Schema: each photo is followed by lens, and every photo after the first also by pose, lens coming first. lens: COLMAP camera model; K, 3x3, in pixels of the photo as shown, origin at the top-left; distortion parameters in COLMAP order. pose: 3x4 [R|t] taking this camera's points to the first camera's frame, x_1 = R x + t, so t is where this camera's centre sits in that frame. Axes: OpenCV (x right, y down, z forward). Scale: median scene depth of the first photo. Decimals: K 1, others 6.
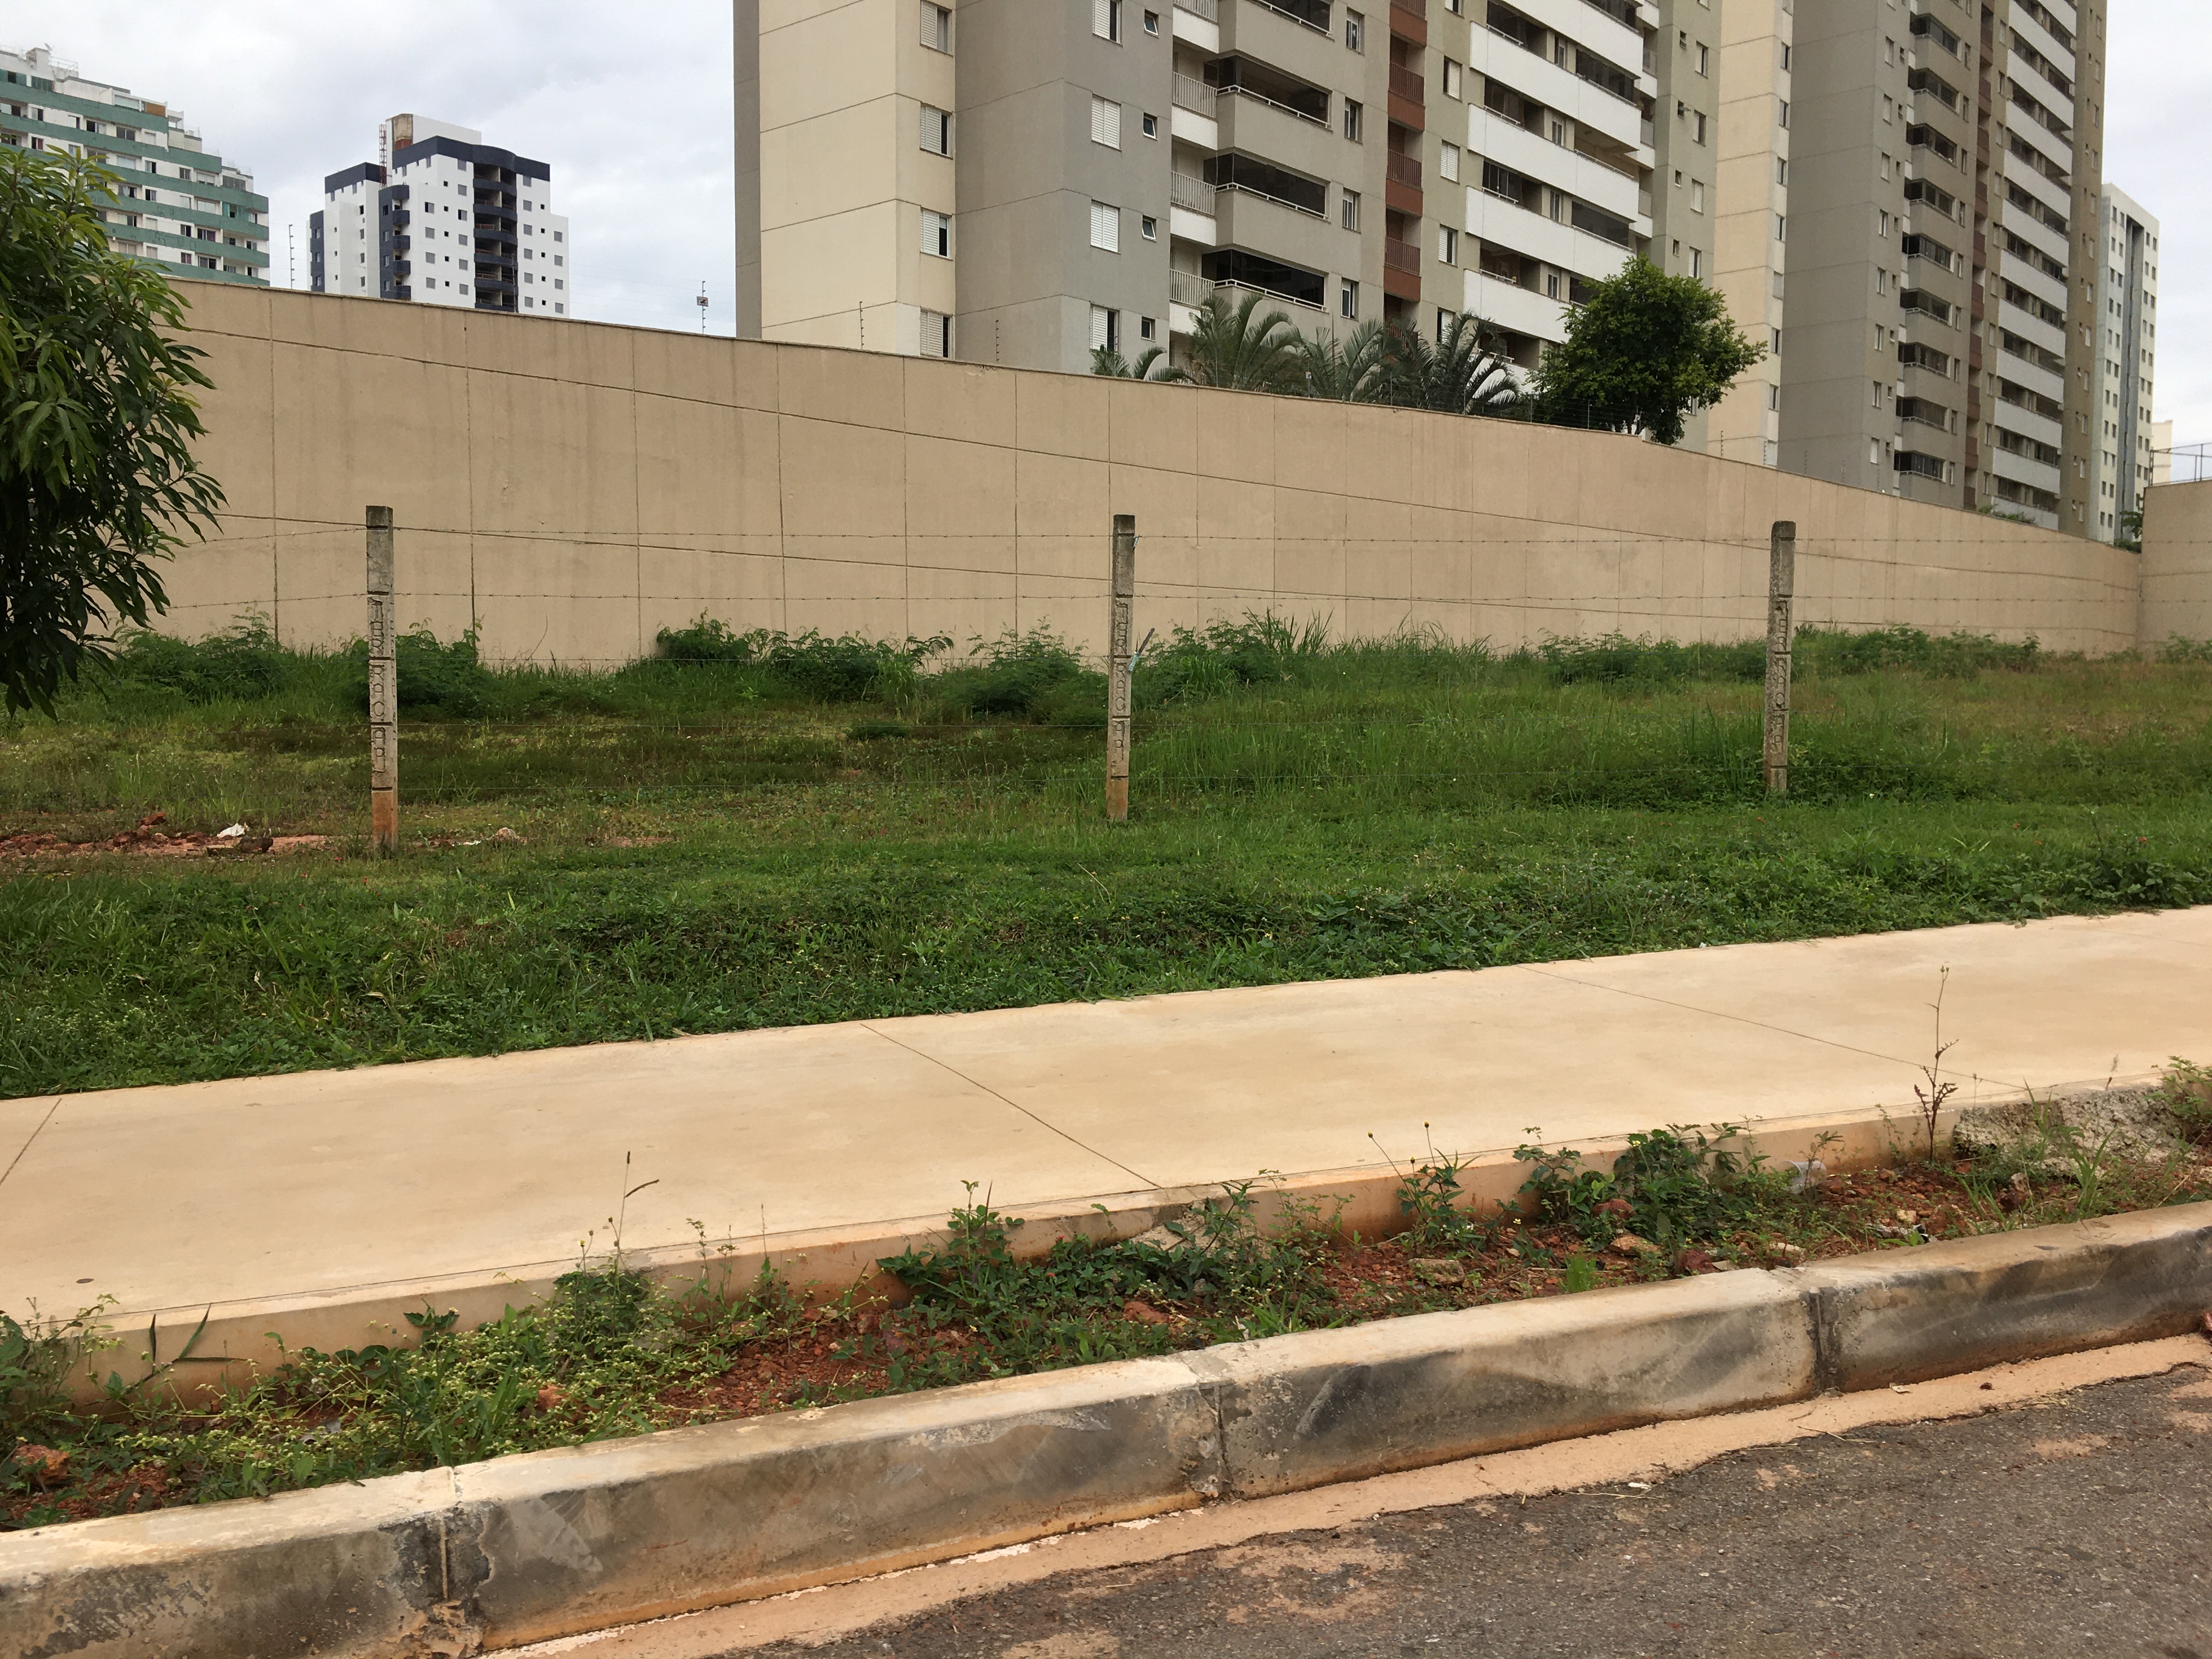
lens RADIAL K [[1882.4, 0, 1106.0], [0, 1882.4, 829.5], [0, 0, 1]] dist [0.091276, -0.154135]
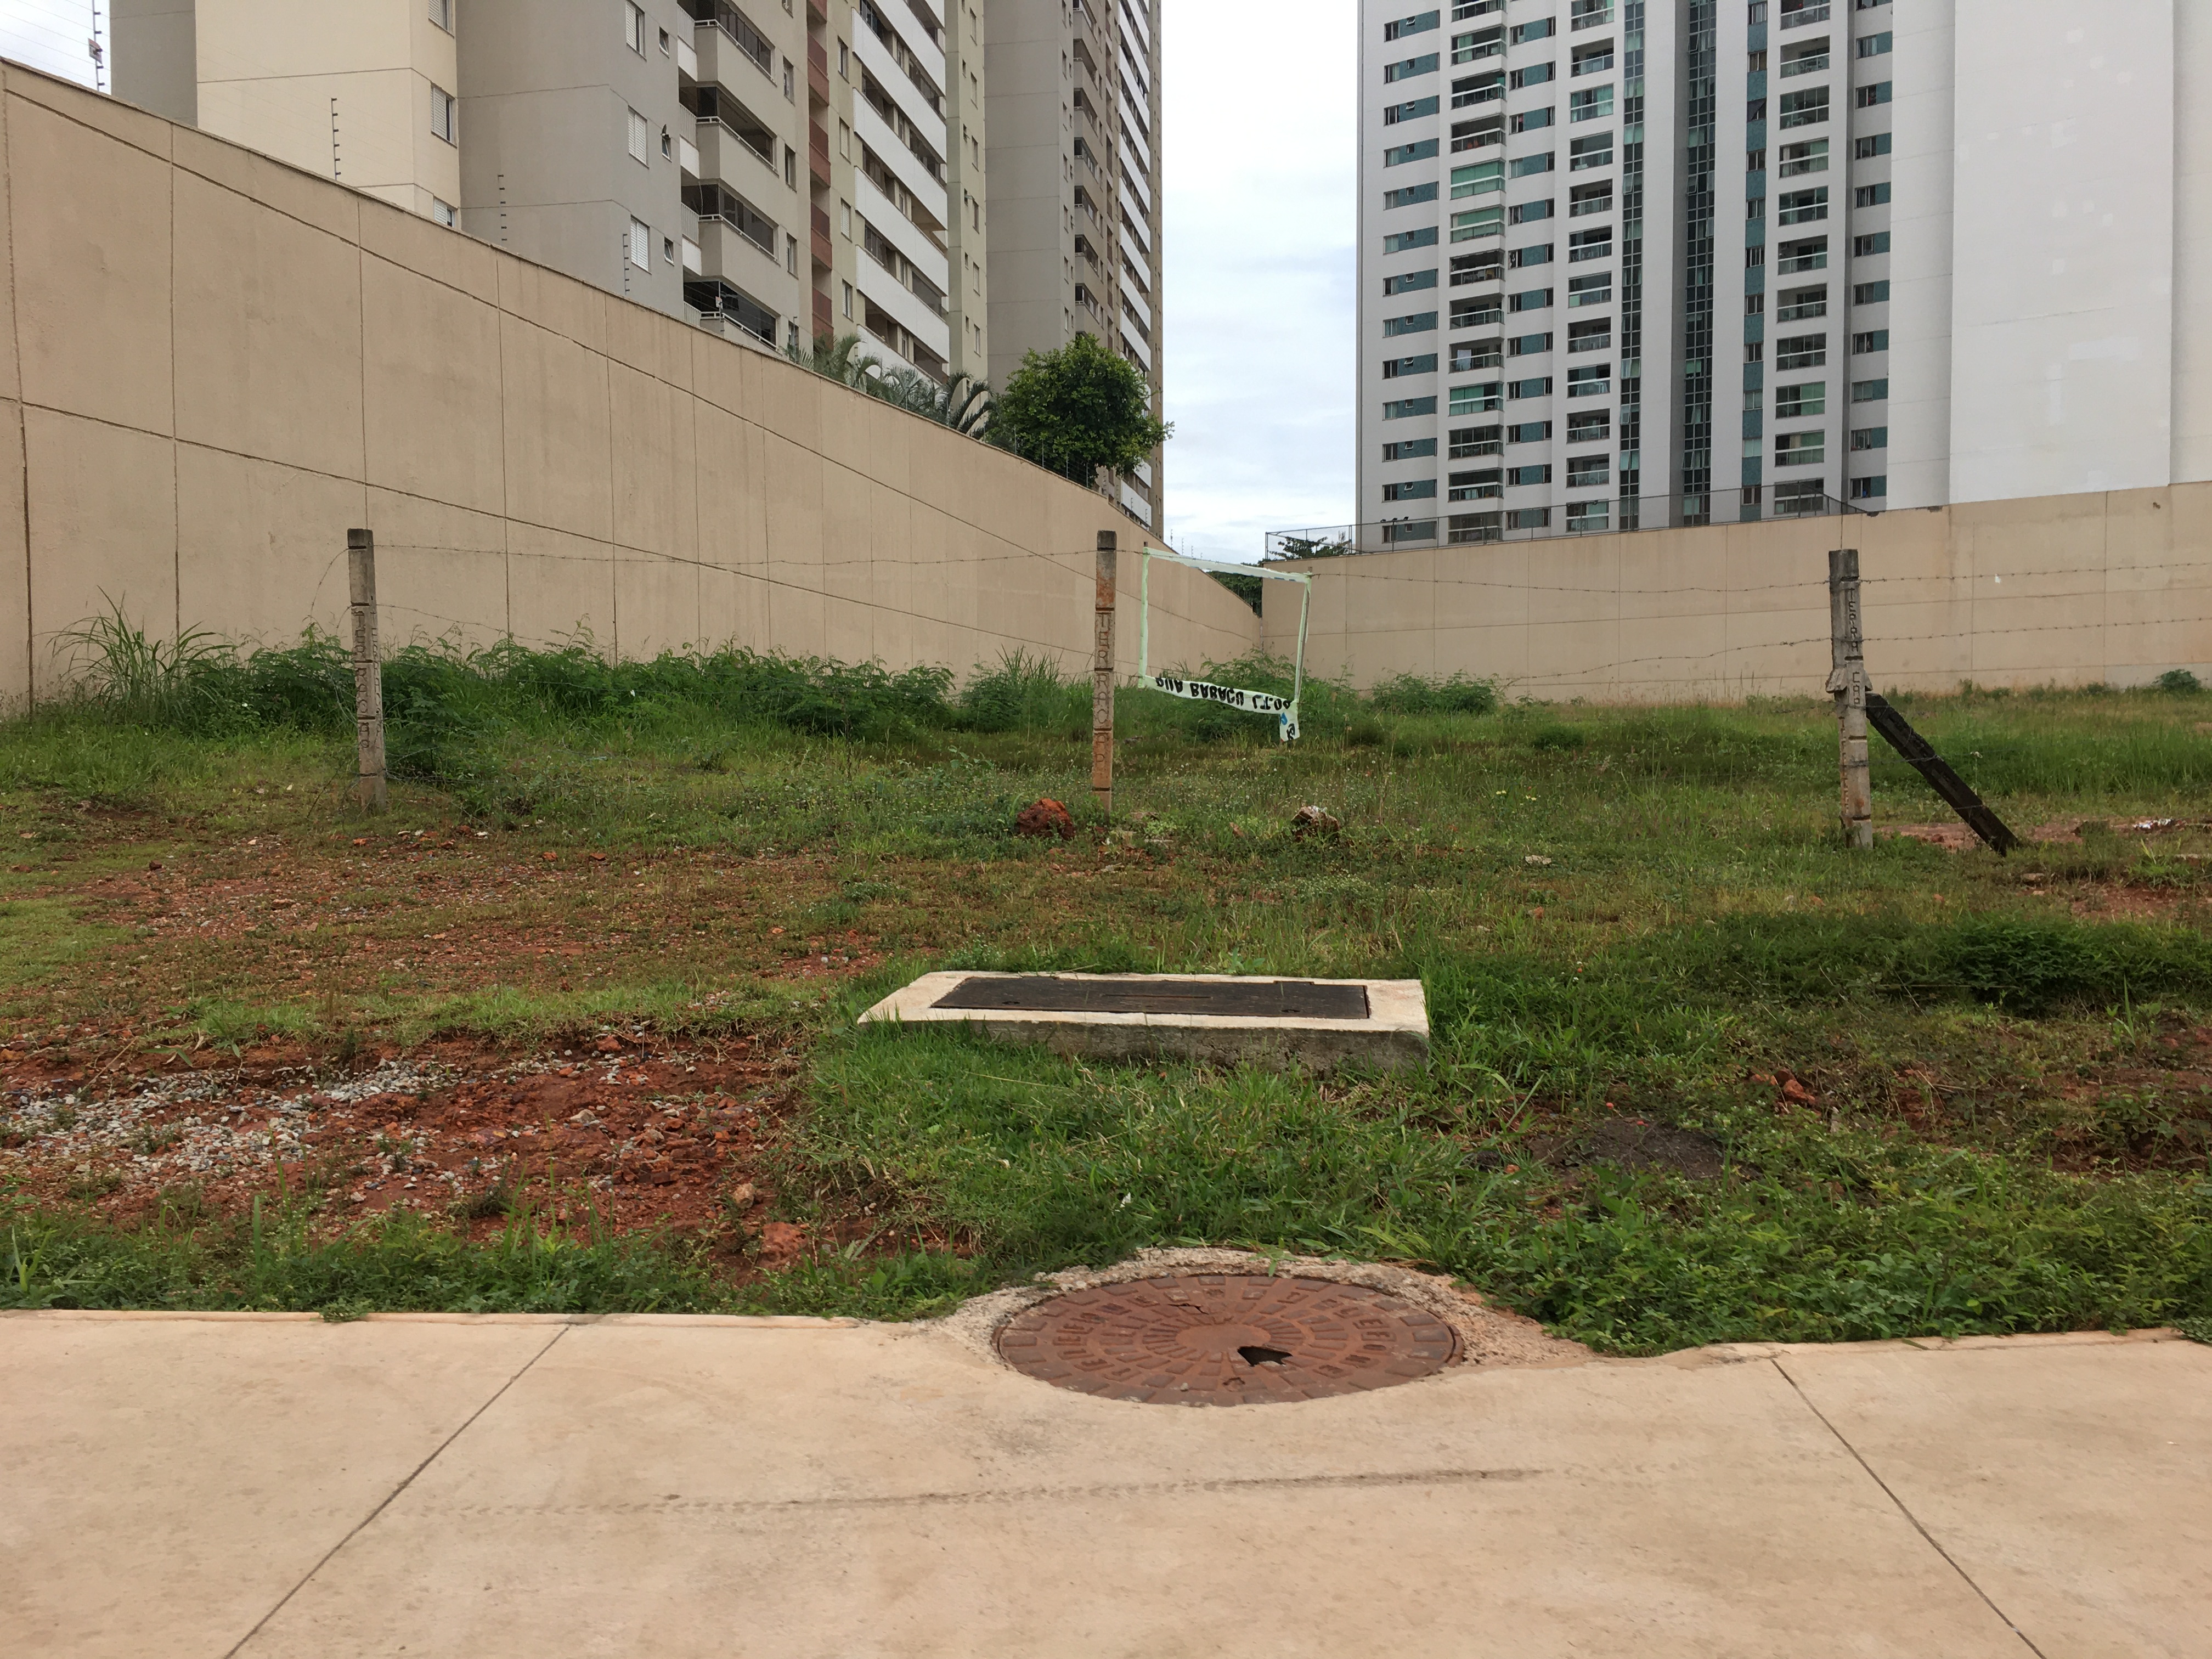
lens RADIAL K [[1882.4, 0, 1106.0], [0, 1882.4, 829.5], [0, 0, 1]] dist [0.091276, -0.154135]
pose [[0.855426, -0.033563, 0.516837, -0.285541], [0.046268, 0.998860, -0.011714, -0.001614], [-0.515855, 0.033934, 0.856004, 0.065604]]
